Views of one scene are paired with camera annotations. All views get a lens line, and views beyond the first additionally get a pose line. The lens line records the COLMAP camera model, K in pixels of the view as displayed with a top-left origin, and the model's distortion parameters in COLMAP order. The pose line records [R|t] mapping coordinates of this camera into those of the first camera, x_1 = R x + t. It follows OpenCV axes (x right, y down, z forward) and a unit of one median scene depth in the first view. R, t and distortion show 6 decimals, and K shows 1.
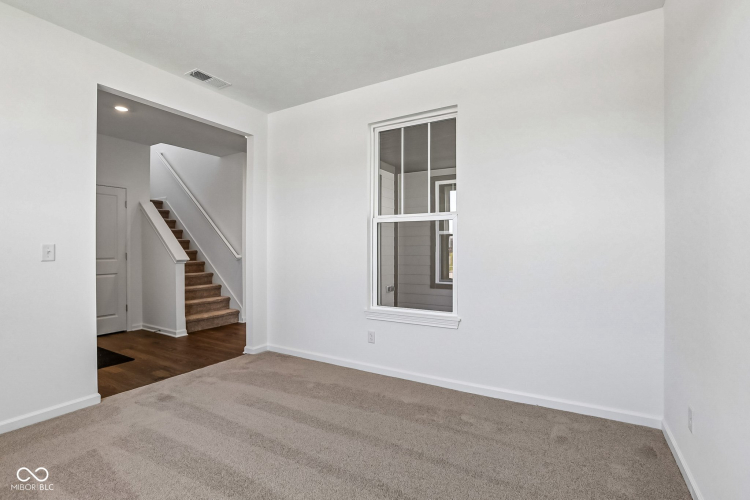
lens RADIAL K [[351.5, 0, 376.5], [0, 351.5, 248.4], [0, 0, 1]] dist [-0.052288, 0.018770]
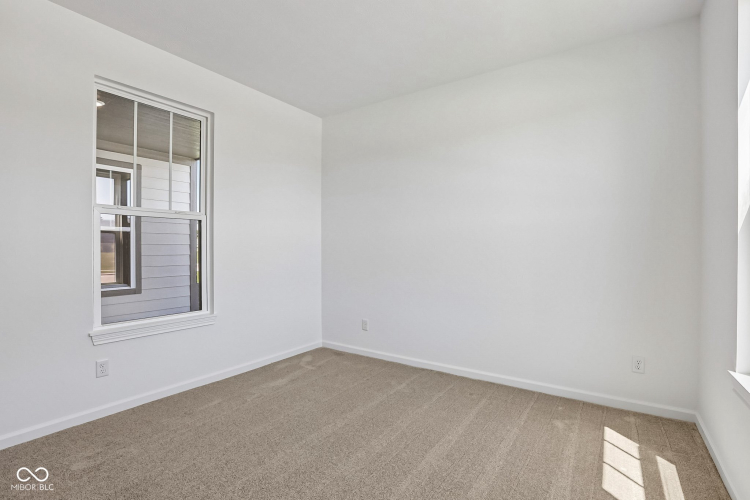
lens RADIAL K [[351.5, 0, 376.5], [0, 351.5, 248.4], [0, 0, 1]] dist [-0.052288, 0.018770]
pose [[0.068651, 0.002232, 0.997638, -0.736092], [-0.000806, 0.999997, -0.002182, 0.002054], [-0.997640, -0.000654, 0.068653, 0.404916]]
